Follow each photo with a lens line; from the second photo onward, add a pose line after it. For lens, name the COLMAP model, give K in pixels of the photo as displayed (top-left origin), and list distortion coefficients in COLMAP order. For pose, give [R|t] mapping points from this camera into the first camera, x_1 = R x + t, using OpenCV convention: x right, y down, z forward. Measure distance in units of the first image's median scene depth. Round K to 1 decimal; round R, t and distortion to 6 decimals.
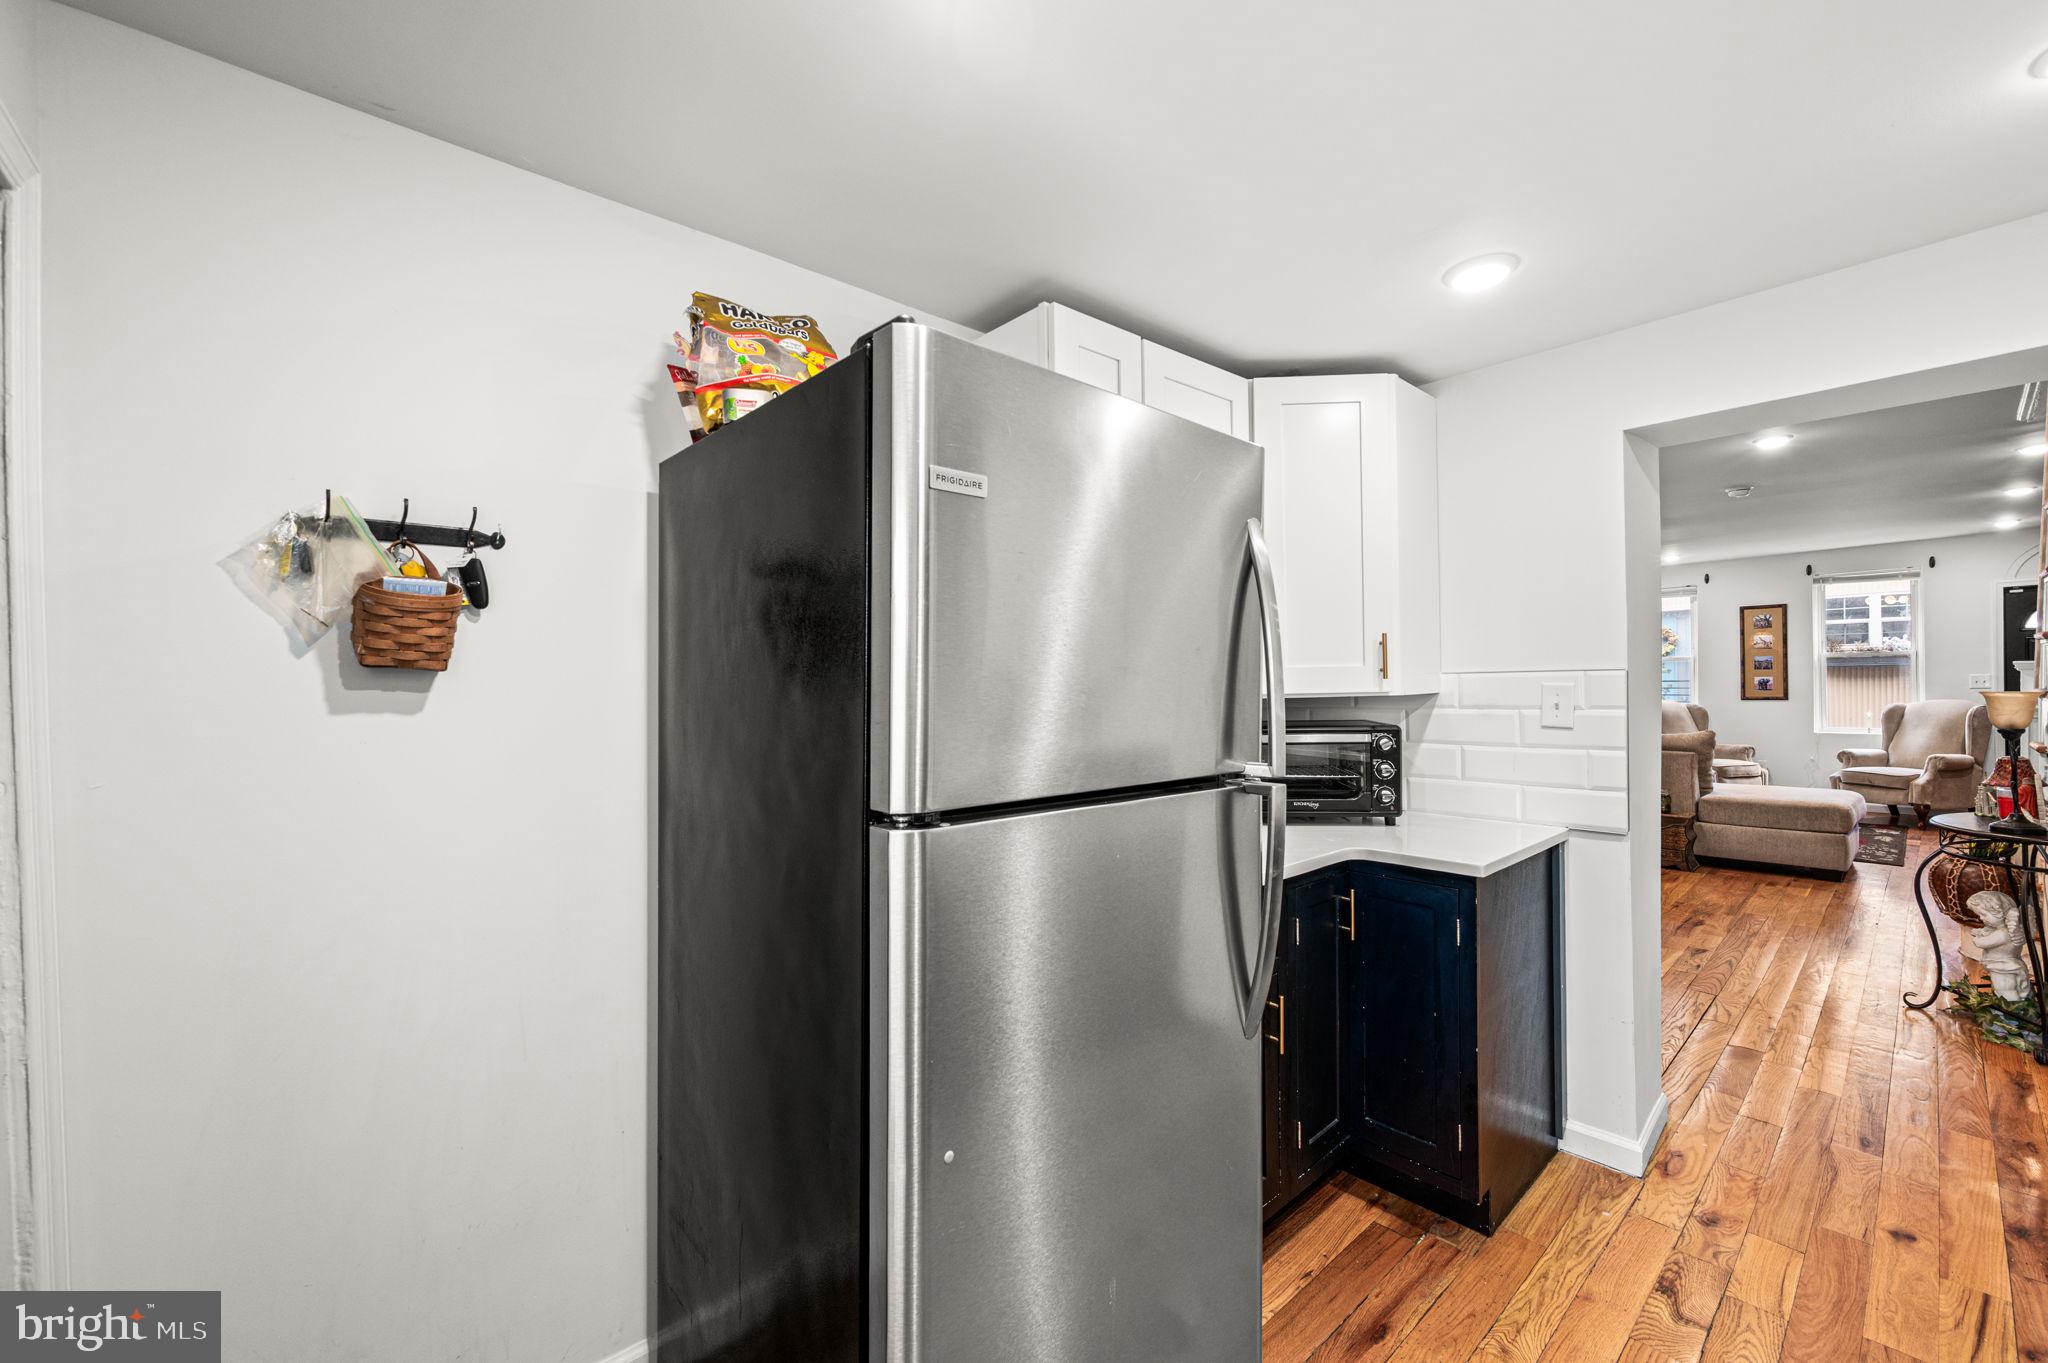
lens RADIAL K [[798.1, 0, 1024.0], [0, 798.1, 681.5], [0, 0, 1]] dist [-0.009089, -0.000242]
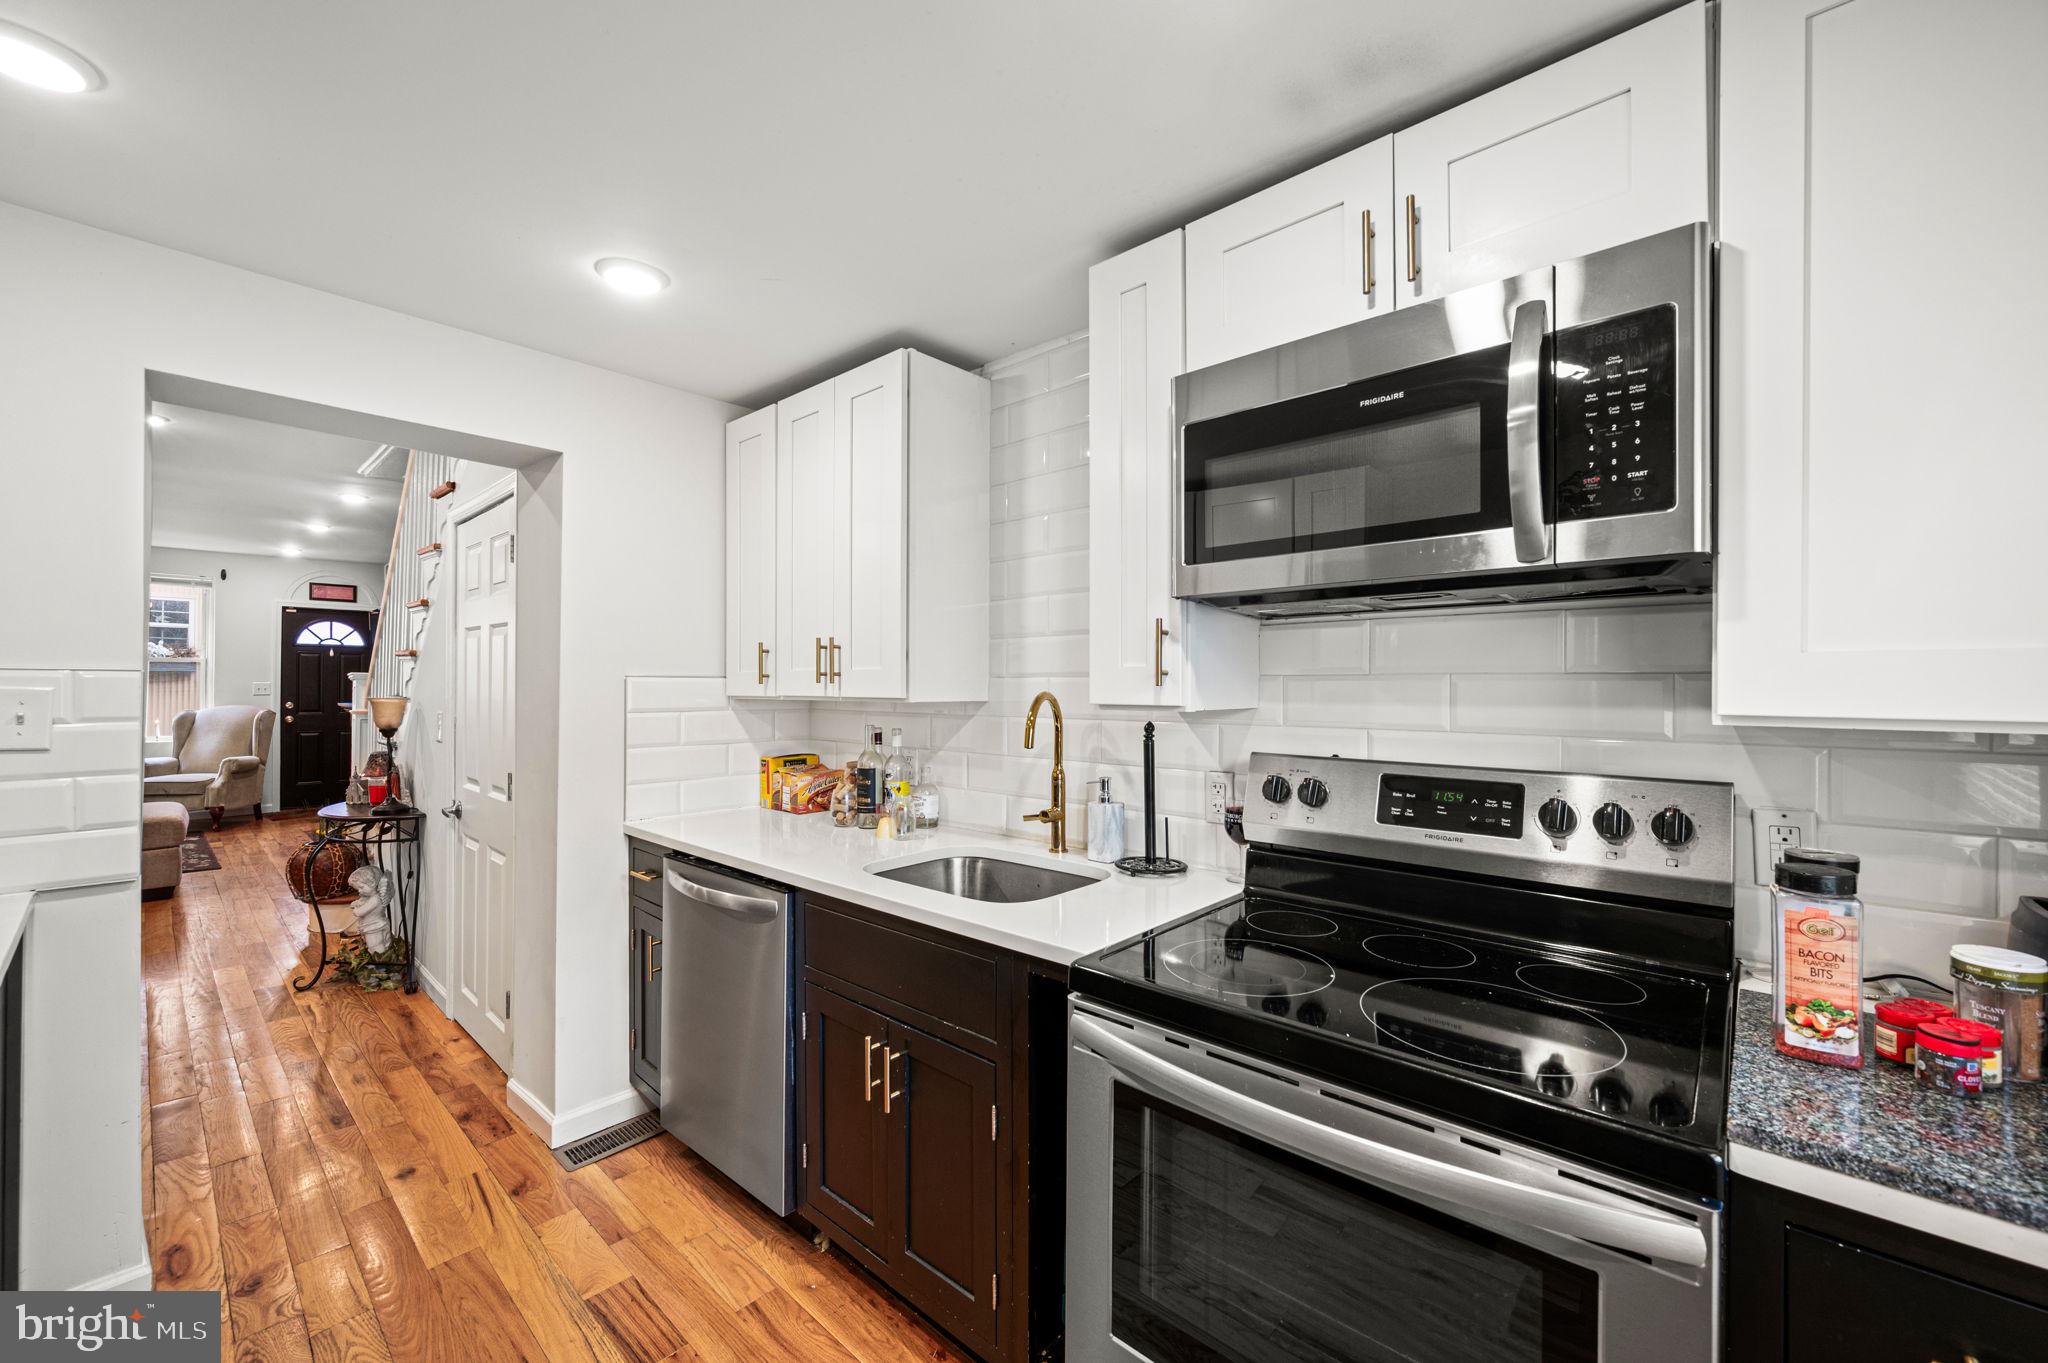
lens RADIAL K [[809.8, 0, 1030.9], [0, 809.8, 685.1], [0, 0, 1]] dist [-0.000820, -0.000147]
pose [[-0.126453, 0.013241, 0.991884, -0.054611], [-0.010373, 0.999839, -0.014669, 0.000199], [-0.991918, -0.012144, -0.126296, 0.077433]]
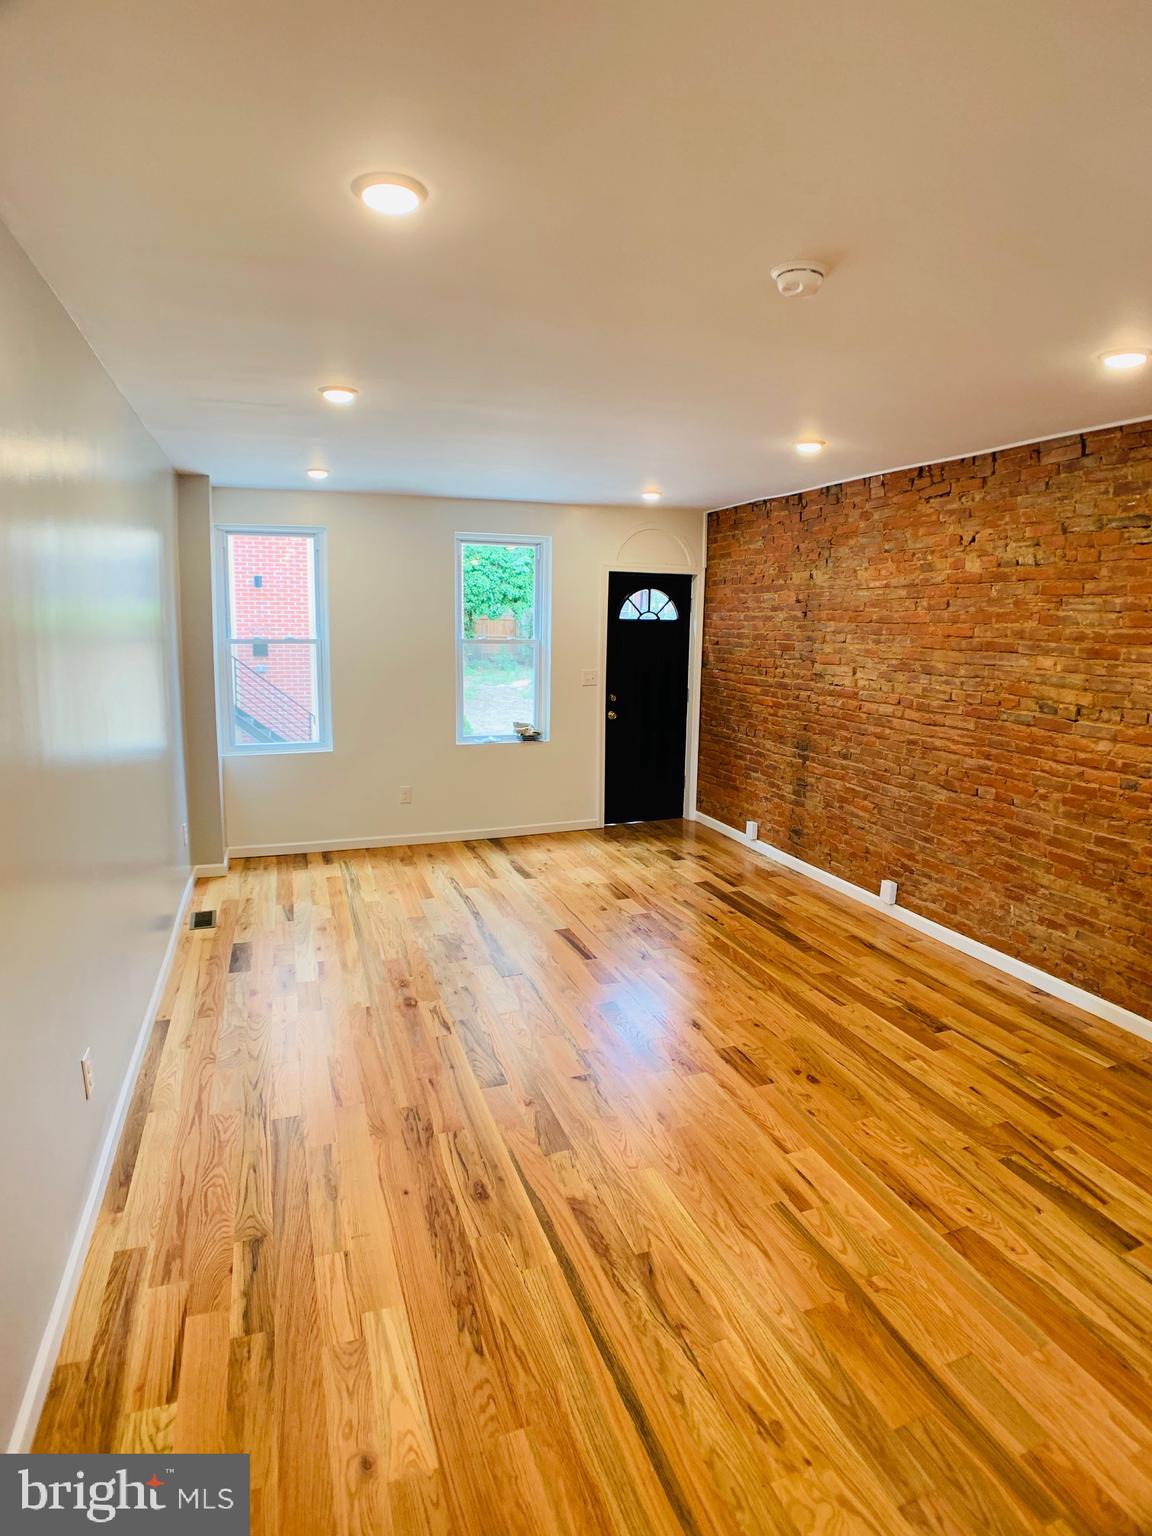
lens RADIAL K [[811.8, 0, 583.2], [0, 811.8, 756.9], [0, 0, 1]] dist [-0.081358, -0.001914]
pose [[0.346247, -0.136102, 0.928218, 0.388802], [-0.027885, 0.987490, 0.155195, -0.057034], [-0.937729, -0.079619, 0.338120, 0.754934]]
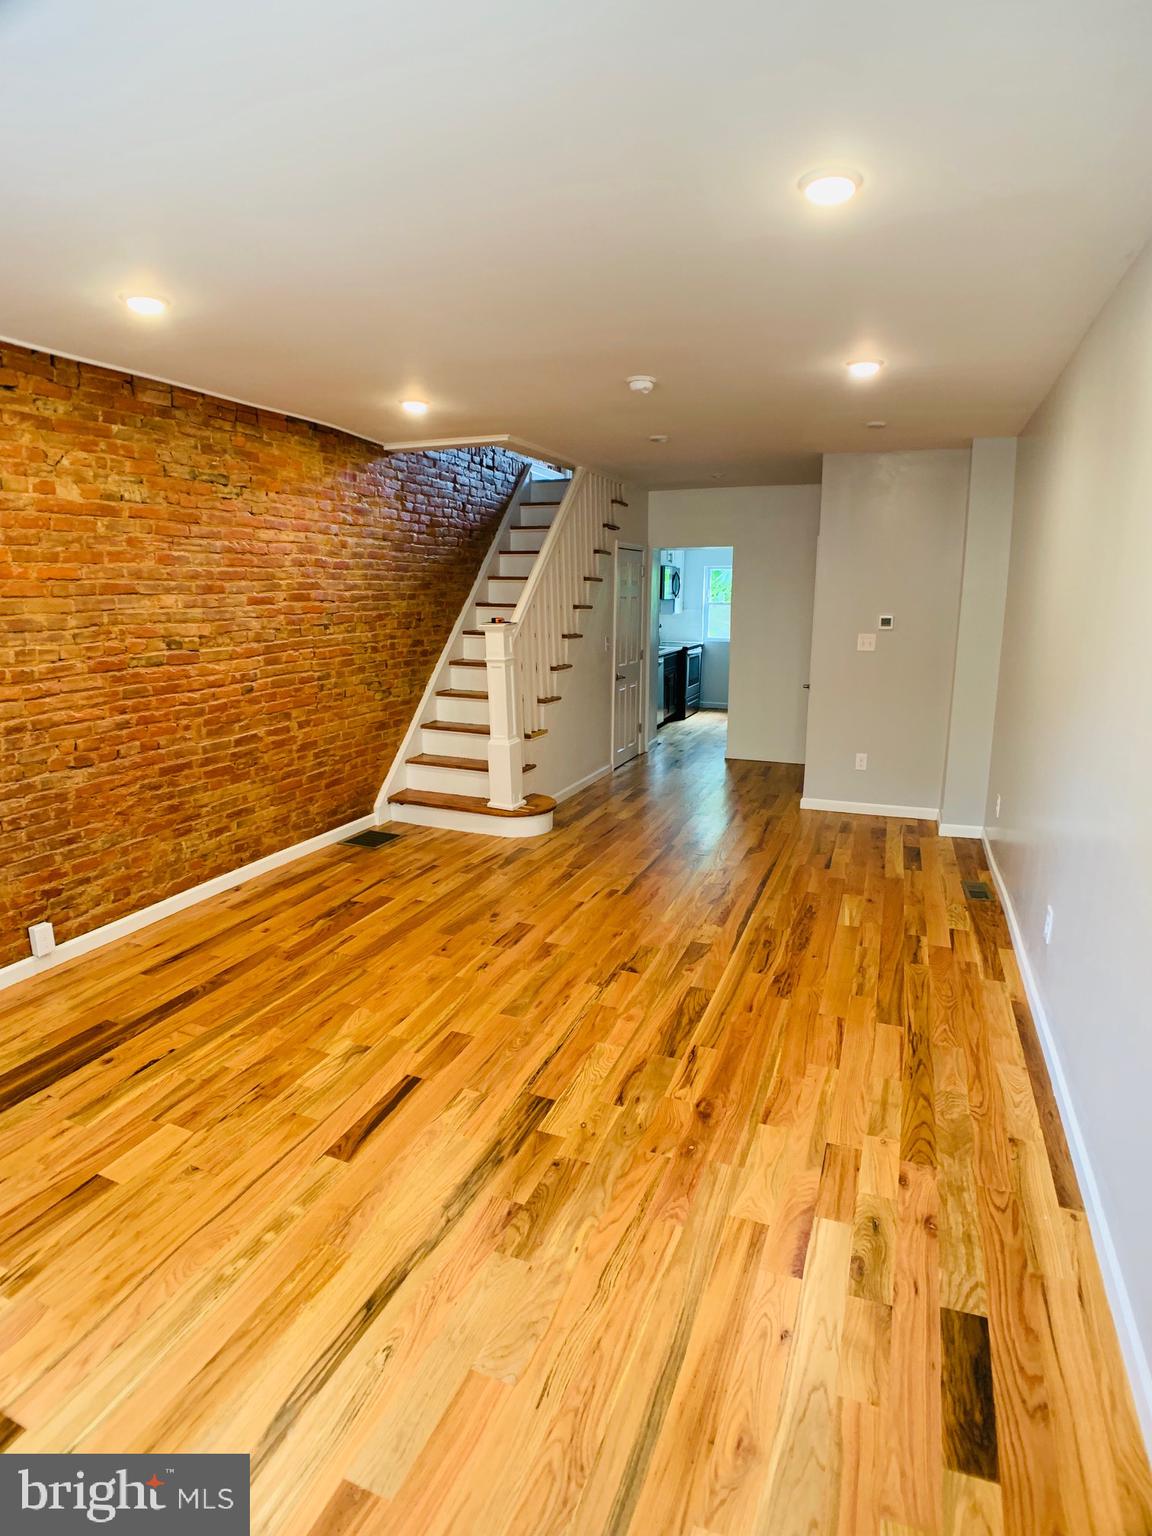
lens RADIAL K [[810.6, 0, 582.4], [0, 810.6, 768.6], [0, 0, 1]] dist [-0.081444, -0.000416]
pose [[-0.882284, 0.108845, -0.457961, 1.040903], [0.010647, 0.977264, 0.211757, -0.044760], [0.470598, 0.181953, -0.863383, 1.308863]]
